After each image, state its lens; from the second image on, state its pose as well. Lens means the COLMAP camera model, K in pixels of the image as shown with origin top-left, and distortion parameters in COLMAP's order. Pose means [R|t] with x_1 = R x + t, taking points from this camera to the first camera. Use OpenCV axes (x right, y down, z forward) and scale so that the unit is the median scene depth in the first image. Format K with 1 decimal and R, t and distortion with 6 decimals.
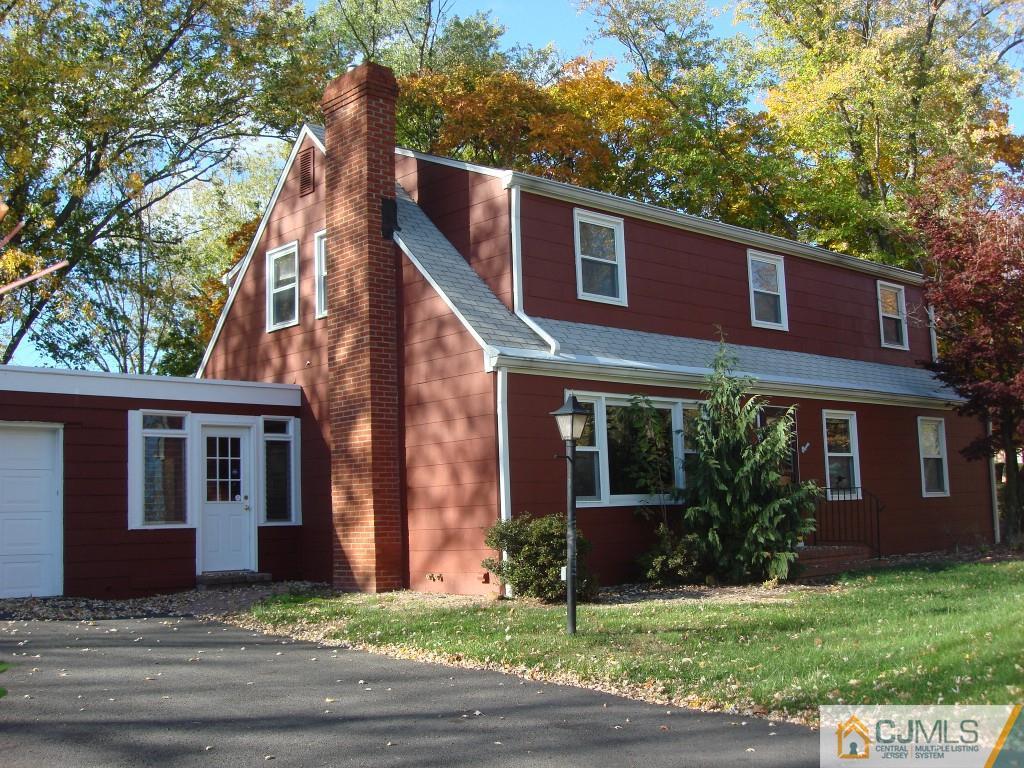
lens RADIAL K [[1139.6, 0, 512.0], [0, 1139.6, 384.0], [0, 0, 1]] dist [-0.058807, -0.196318]
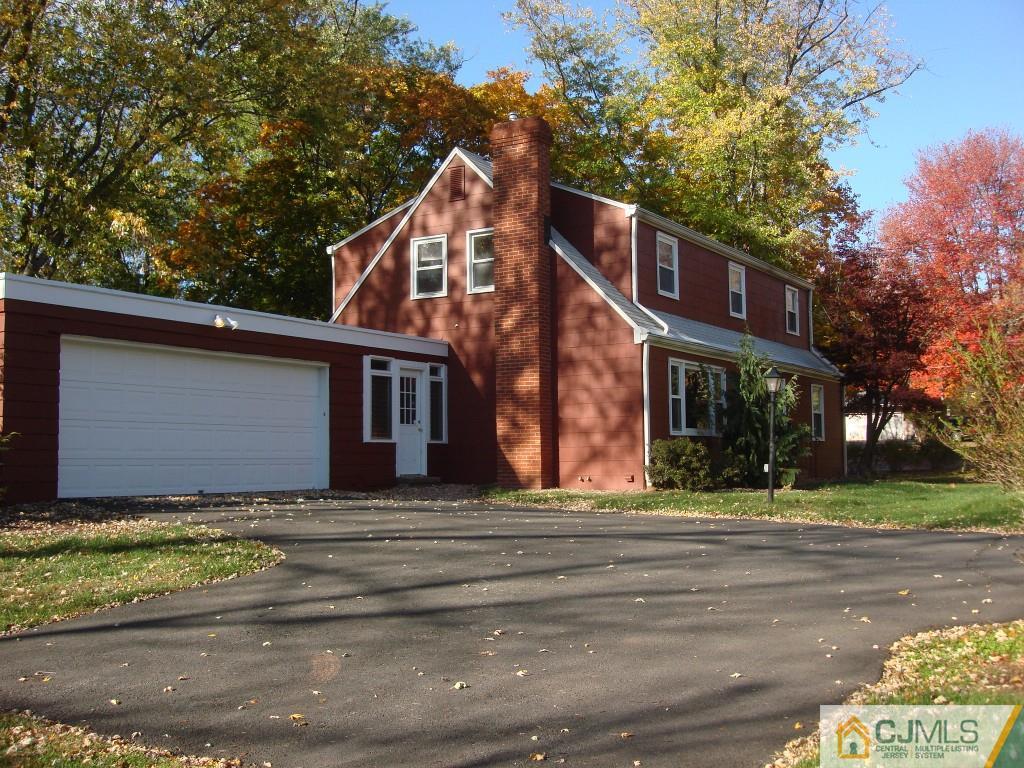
lens RADIAL K [[1139.6, 0, 512.0], [0, 1139.6, 384.0], [0, 0, 1]] dist [-0.058807, -0.196318]
pose [[0.962022, 0.044654, 0.269295, -0.522905], [-0.056882, 0.997666, 0.037774, -0.004541], [-0.266980, -0.051658, 0.962317, -0.370044]]
